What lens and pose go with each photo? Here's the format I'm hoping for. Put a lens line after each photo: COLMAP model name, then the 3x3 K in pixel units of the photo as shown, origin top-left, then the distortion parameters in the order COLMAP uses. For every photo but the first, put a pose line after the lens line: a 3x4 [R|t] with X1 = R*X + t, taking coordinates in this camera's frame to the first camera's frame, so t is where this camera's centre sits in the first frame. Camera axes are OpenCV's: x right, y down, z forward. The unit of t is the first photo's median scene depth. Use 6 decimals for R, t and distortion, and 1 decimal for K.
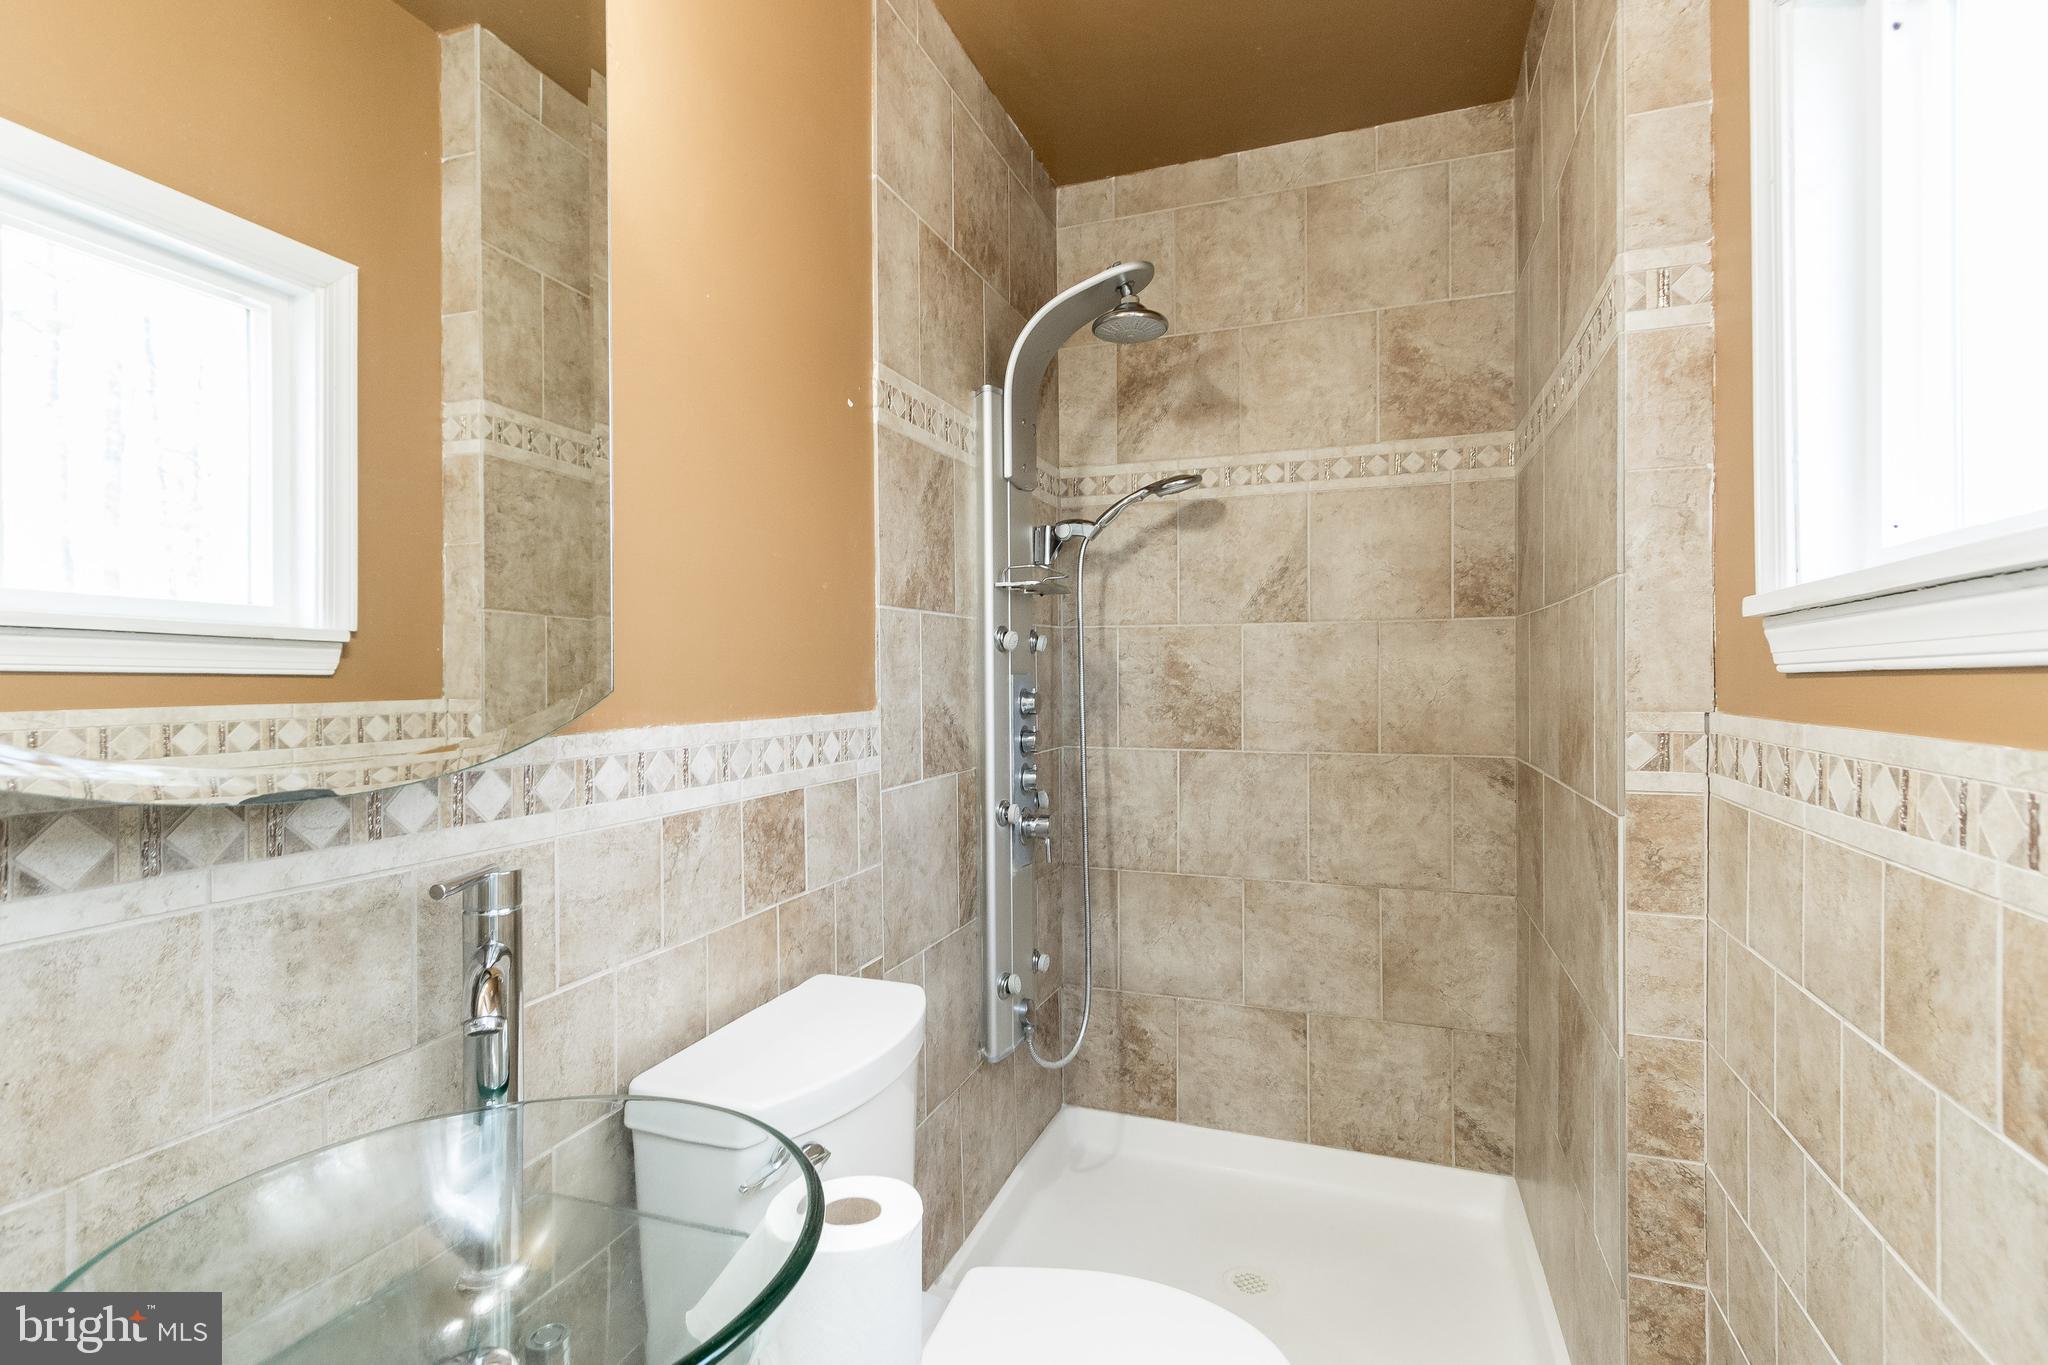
lens RADIAL K [[946.4, 0, 1022.8], [0, 946.4, 676.4], [0, 0, 1]] dist [0.014768, -0.000556]
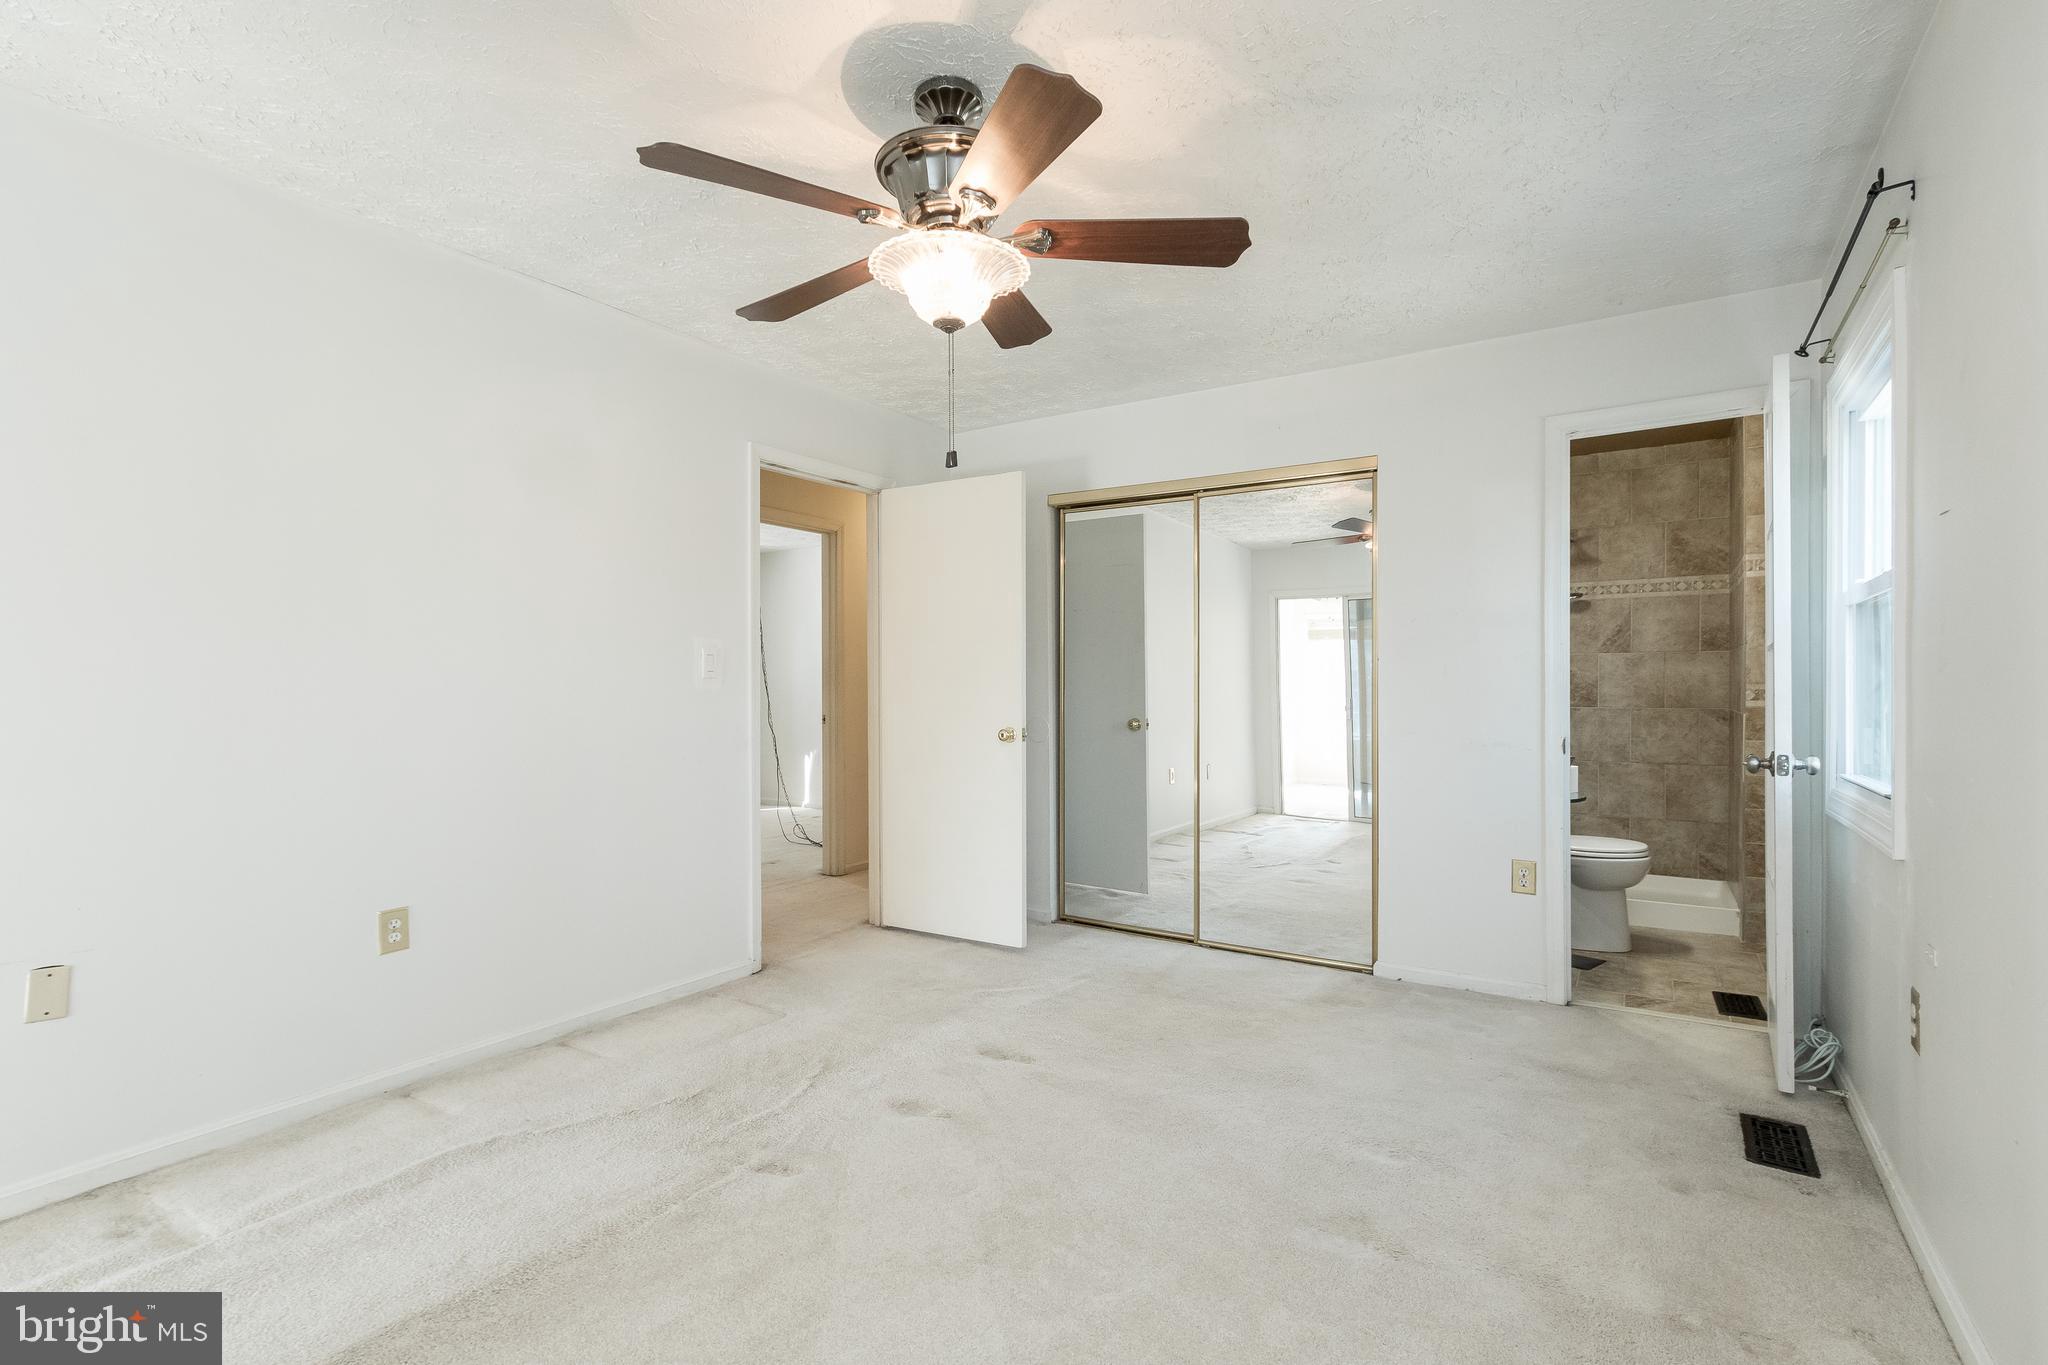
lens RADIAL K [[946.4, 0, 1026.9], [0, 946.4, 691.9], [0, 0, 1]] dist [0.014768, -0.000556]
pose [[0.974906, 0.001974, -0.222607, -0.651903], [0.000205, 0.999952, 0.009765, 0.017365], [0.222616, -0.009566, 0.974859, -1.683177]]
